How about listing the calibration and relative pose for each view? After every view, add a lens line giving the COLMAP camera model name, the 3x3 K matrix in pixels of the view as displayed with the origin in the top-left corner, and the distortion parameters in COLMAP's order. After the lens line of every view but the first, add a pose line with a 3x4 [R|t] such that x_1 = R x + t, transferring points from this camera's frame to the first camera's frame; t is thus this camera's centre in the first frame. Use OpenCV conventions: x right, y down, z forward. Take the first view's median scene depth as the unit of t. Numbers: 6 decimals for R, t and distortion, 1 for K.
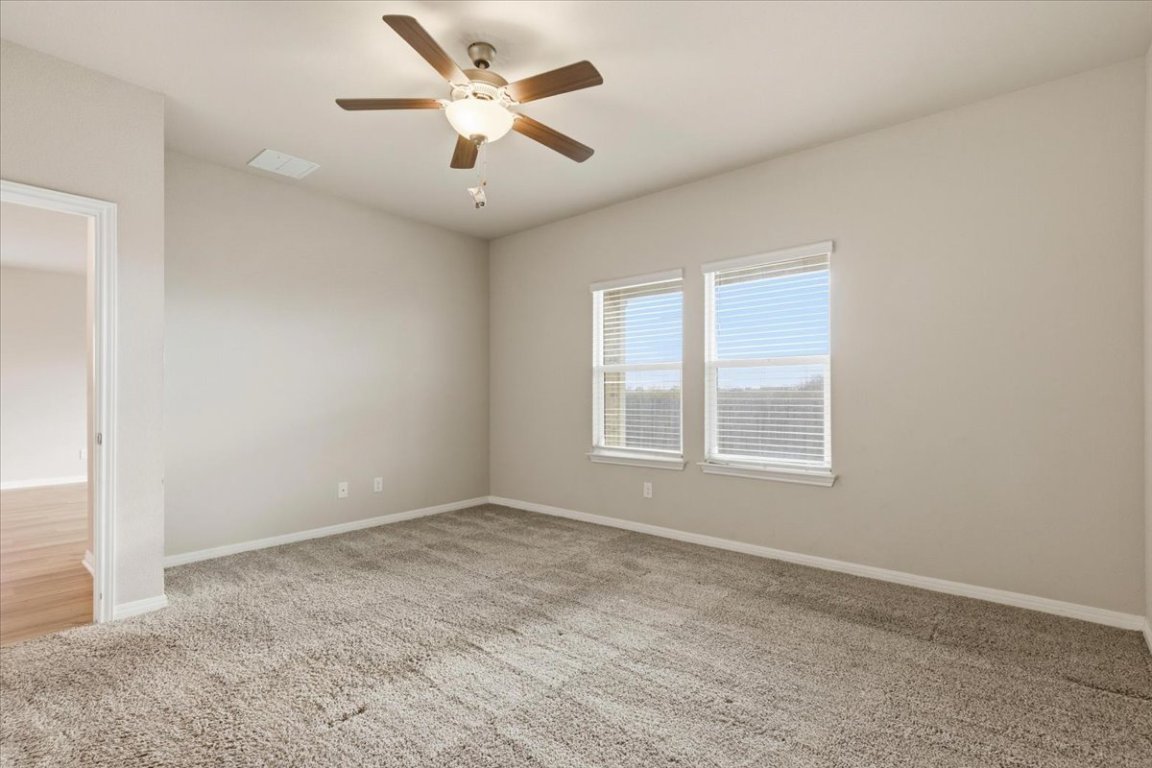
lens RADIAL K [[531.5, 0, 572.3], [0, 531.5, 385.0], [0, 0, 1]] dist [-0.002065, -0.000067]
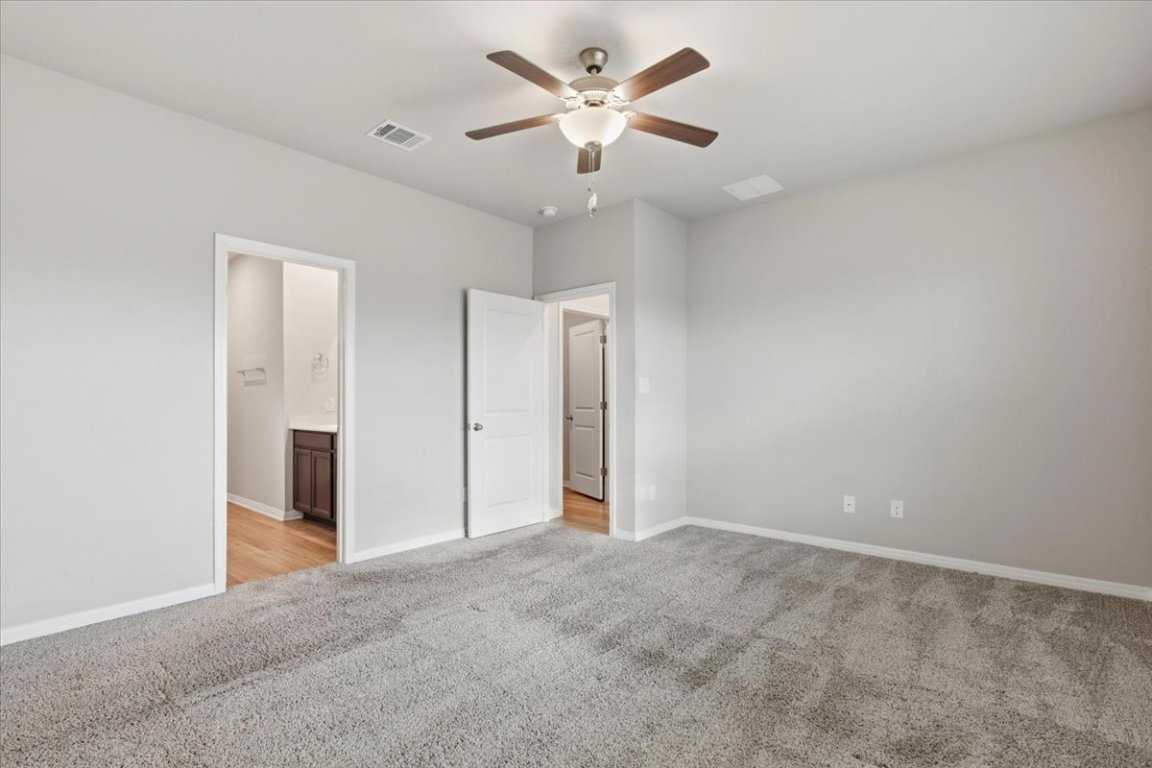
lens RADIAL K [[531.5, 0, 586.7], [0, 531.5, 400.2], [0, 0, 1]] dist [-0.002065, -0.000067]
pose [[0.024692, 0.006165, -0.999676, 0.520847], [0.017804, 0.999820, 0.006606, 0.006288], [0.999537, -0.017962, 0.024578, 0.602869]]
